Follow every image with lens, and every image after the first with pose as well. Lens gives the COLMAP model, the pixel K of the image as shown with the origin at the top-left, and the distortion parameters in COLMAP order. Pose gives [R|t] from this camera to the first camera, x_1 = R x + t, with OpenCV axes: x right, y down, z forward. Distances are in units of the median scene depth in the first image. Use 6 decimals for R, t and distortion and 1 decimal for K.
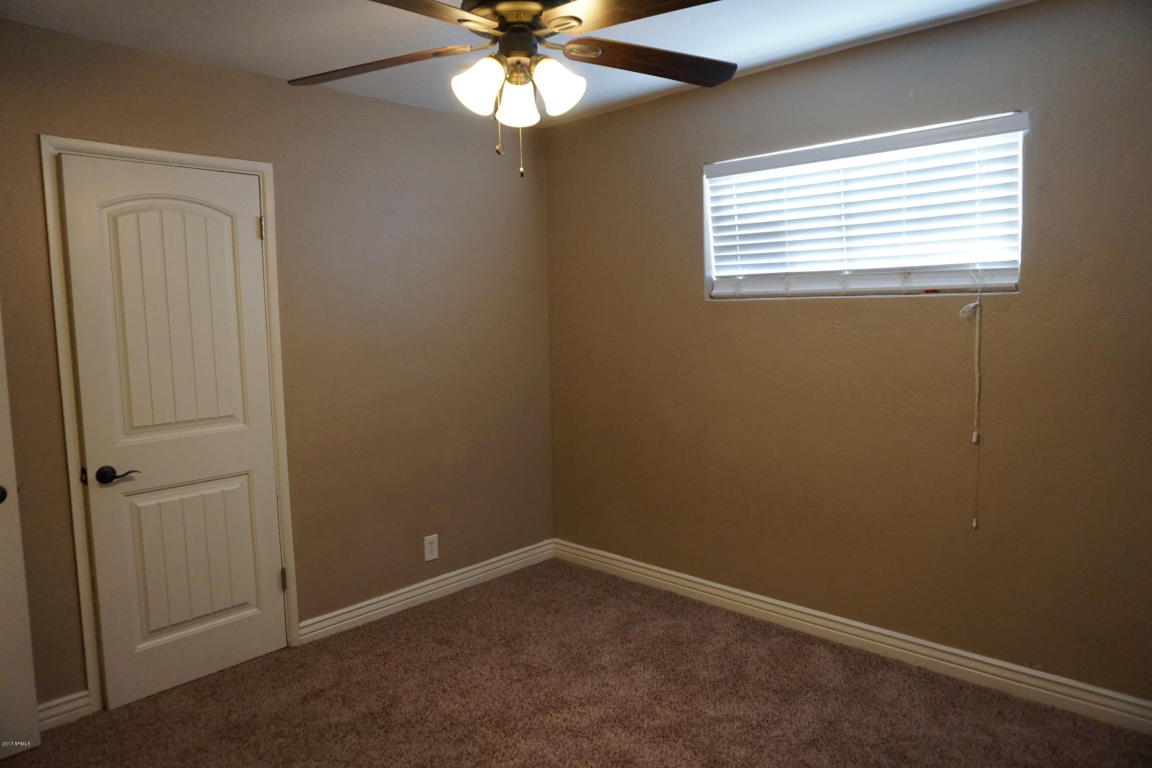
lens RADIAL K [[767.7, 0, 577.9], [0, 767.7, 380.5], [0, 0, 1]] dist [-0.049526, 0.029753]
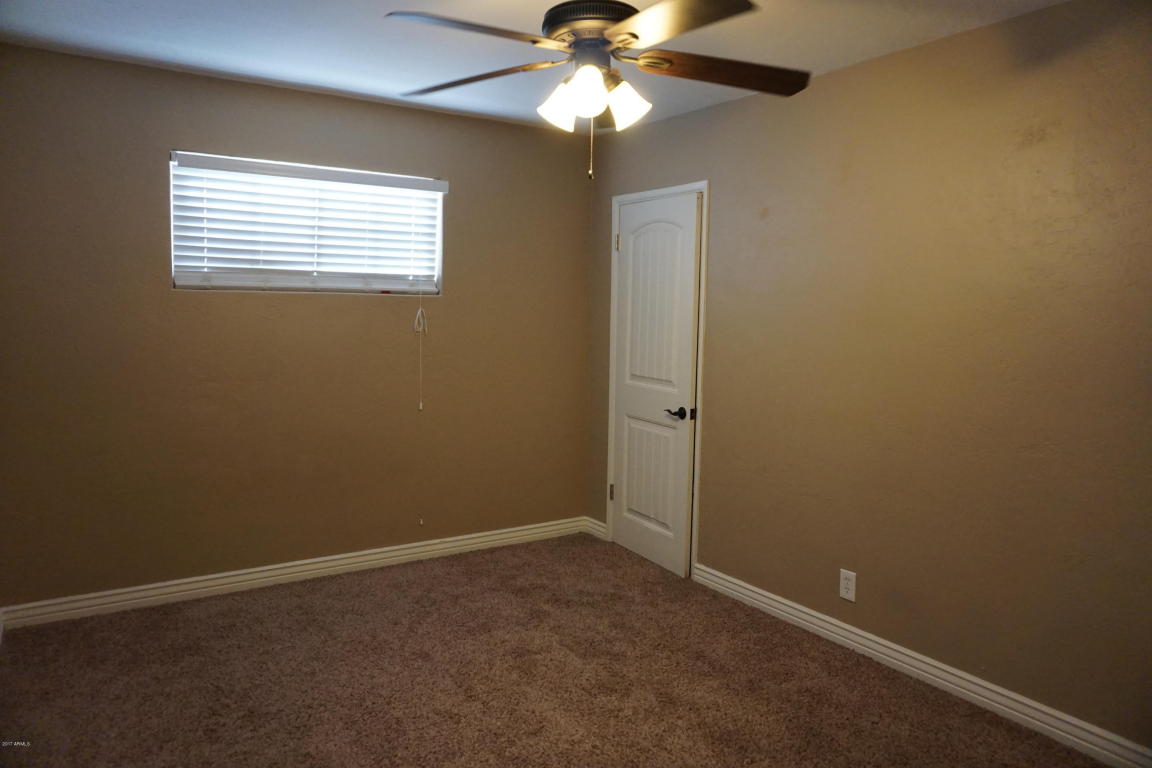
lens RADIAL K [[767.7, 0, 577.9], [0, 767.7, 380.5], [0, 0, 1]] dist [-0.049526, 0.029753]
pose [[0.214420, -0.067684, 0.974394, -0.767835], [0.069687, 0.996114, 0.053858, -0.007604], [-0.974252, 0.056354, 0.218303, 0.339748]]
